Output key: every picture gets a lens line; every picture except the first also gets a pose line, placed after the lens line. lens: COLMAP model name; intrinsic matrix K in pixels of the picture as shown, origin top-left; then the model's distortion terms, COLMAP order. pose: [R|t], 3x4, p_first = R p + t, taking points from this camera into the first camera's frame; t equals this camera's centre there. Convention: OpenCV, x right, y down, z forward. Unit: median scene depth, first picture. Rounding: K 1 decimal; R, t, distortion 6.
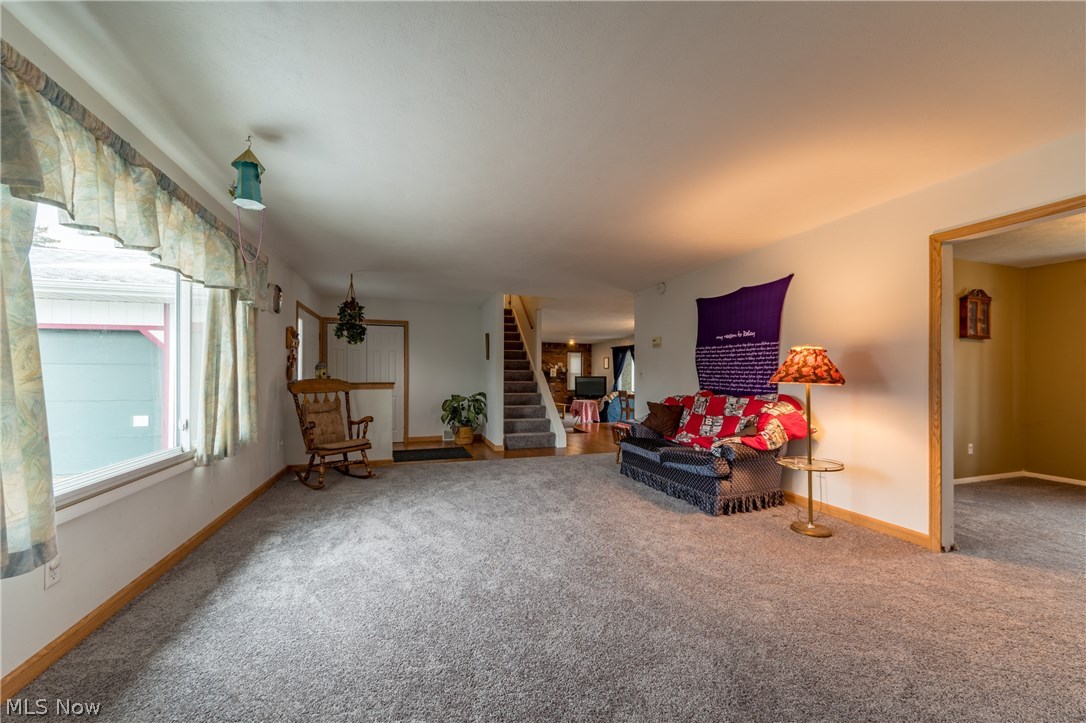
lens RADIAL K [[394.4, 0, 538.6], [0, 394.4, 370.8], [0, 0, 1]] dist [0.002396, 0.000038]
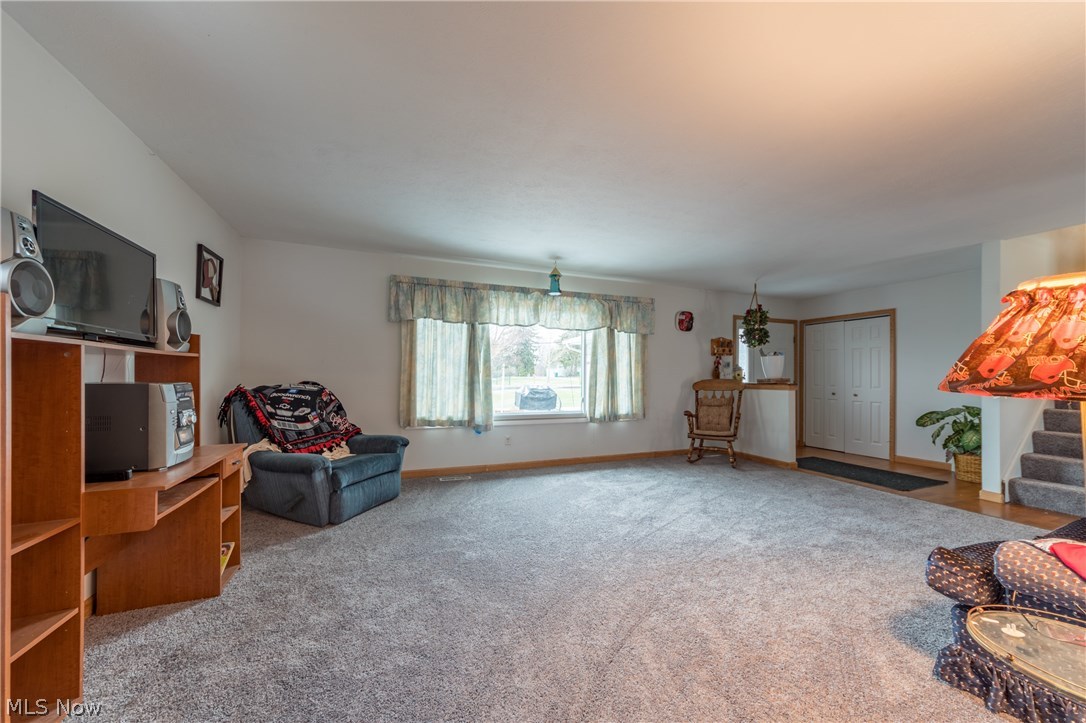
lens RADIAL K [[394.4, 0, 541.9], [0, 394.4, 371.6], [0, 0, 1]] dist [0.002396, 0.000038]
pose [[0.078312, -0.013102, -0.996843, 0.734008], [0.008213, 0.999888, -0.012497, 0.009178], [0.996895, -0.007208, 0.078411, 0.419674]]
